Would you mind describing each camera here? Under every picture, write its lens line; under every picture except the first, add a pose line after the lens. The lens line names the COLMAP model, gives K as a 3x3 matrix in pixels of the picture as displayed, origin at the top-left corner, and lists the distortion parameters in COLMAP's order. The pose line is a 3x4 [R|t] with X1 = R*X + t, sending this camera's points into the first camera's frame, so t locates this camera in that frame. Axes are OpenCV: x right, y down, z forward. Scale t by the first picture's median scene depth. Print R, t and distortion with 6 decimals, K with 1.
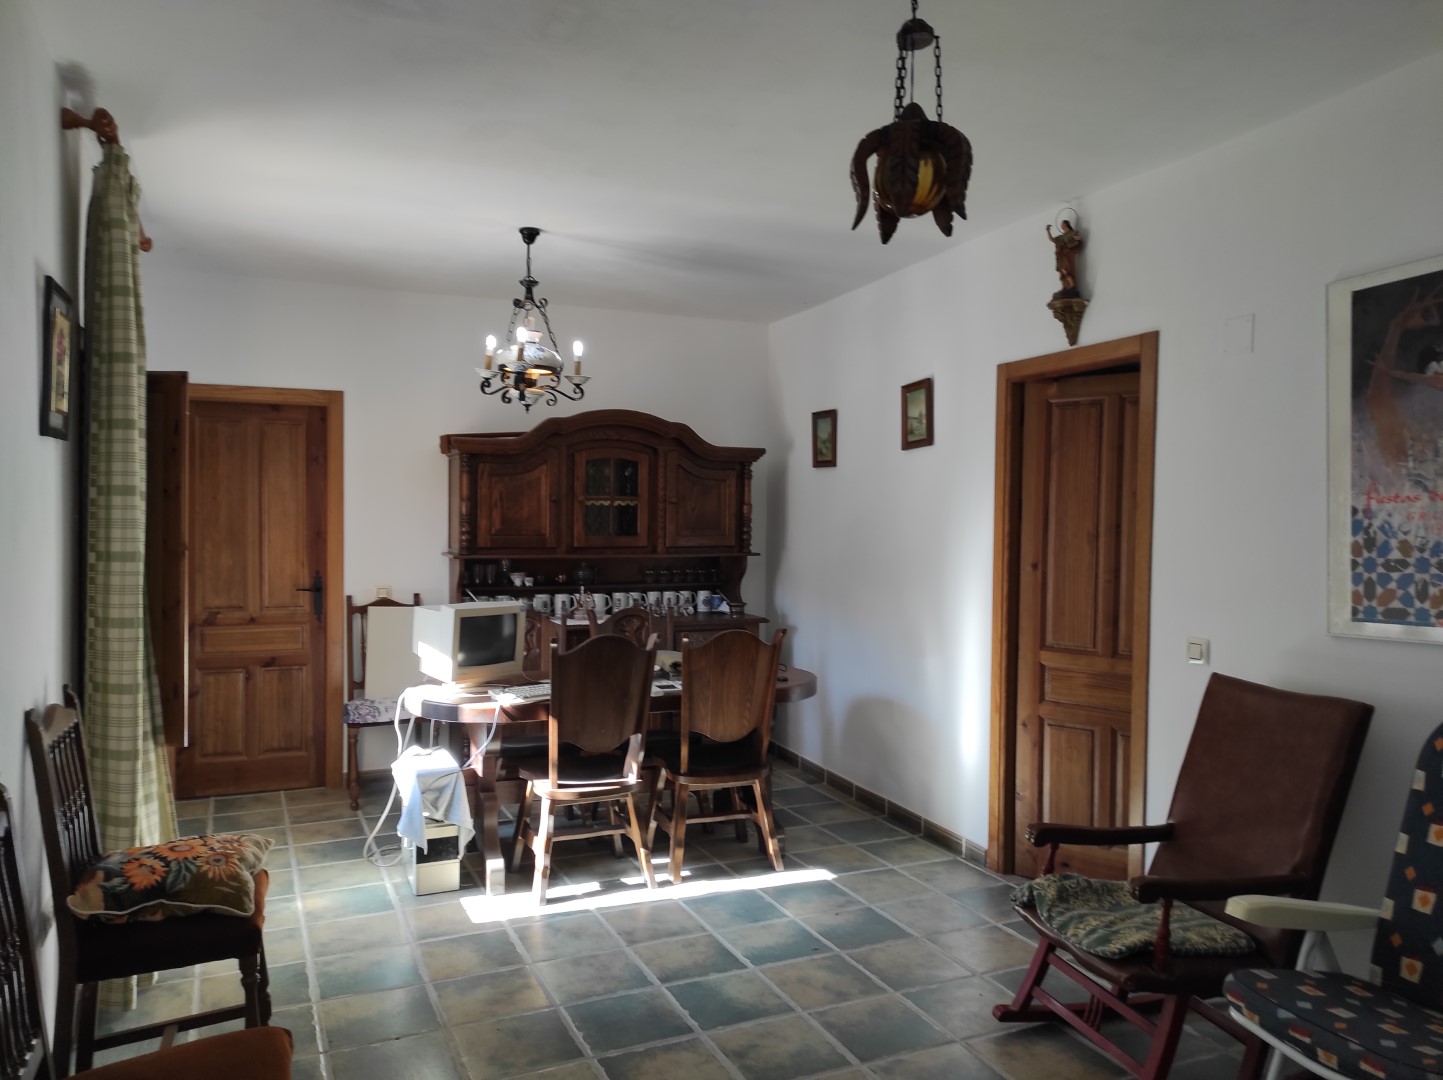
lens RADIAL K [[1052.4, 0, 718.5], [0, 1052.4, 542.1], [0, 0, 1]] dist [0.057652, -0.052937]
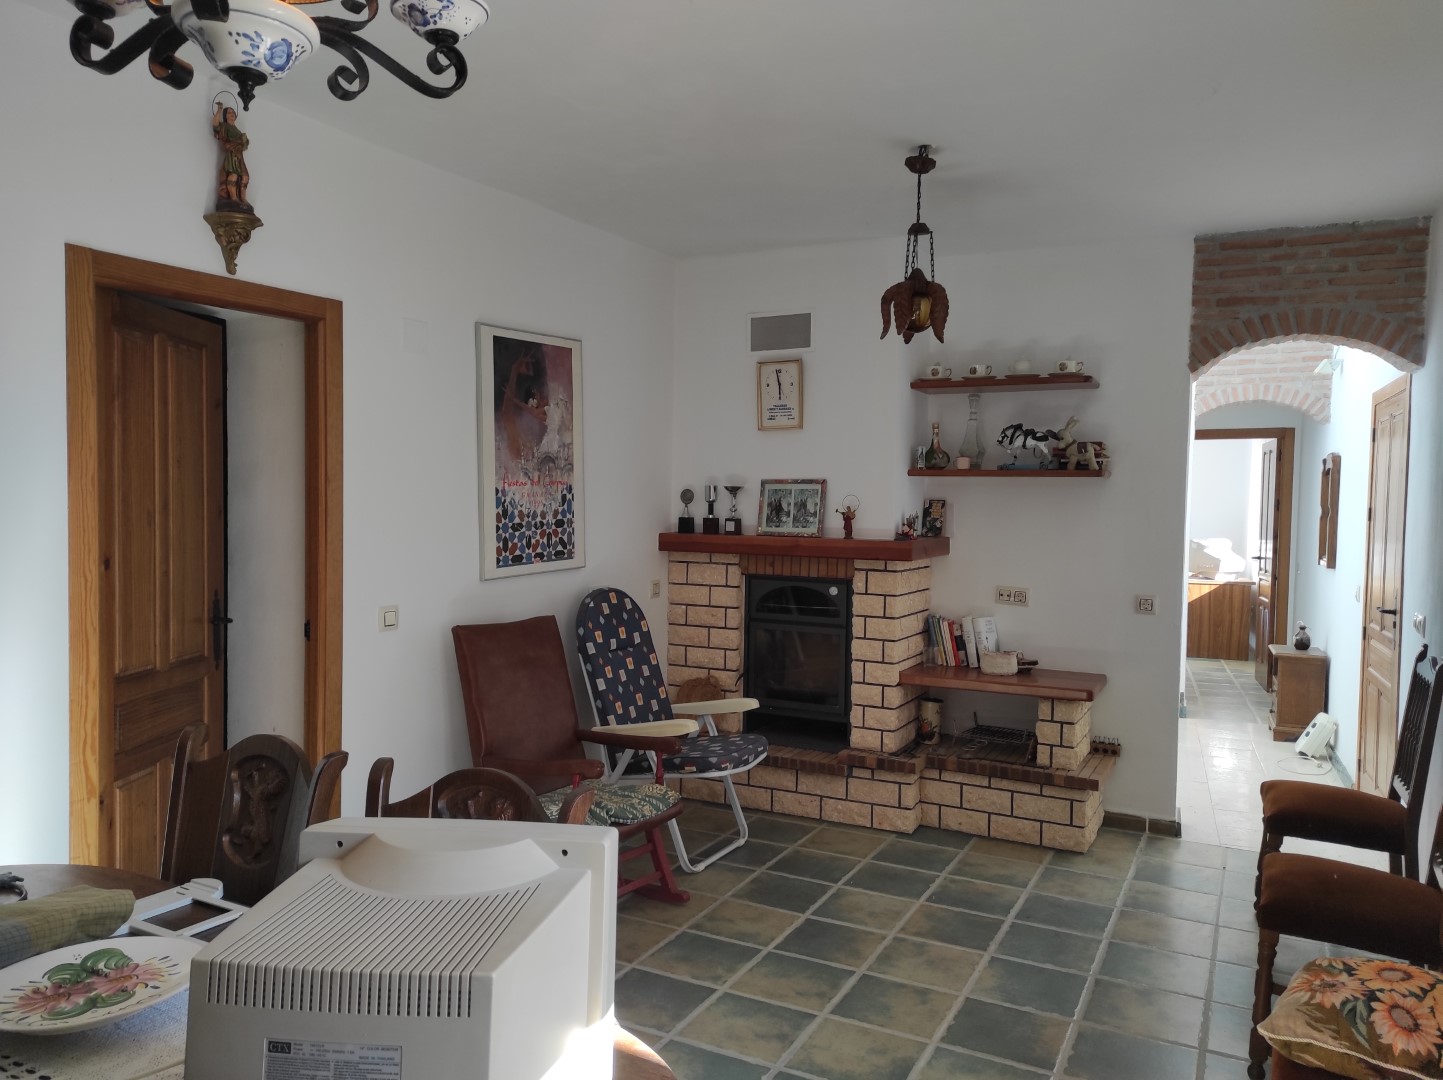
lens RADIAL K [[1052.4, 0, 718.5], [0, 1052.4, 542.1], [0, 0, 1]] dist [0.057652, -0.052937]
pose [[-0.607279, -0.054050, 0.792648, -0.722660], [-0.001241, 0.997746, 0.067085, -0.057075], [-0.794488, 0.039756, -0.605977, 1.648708]]
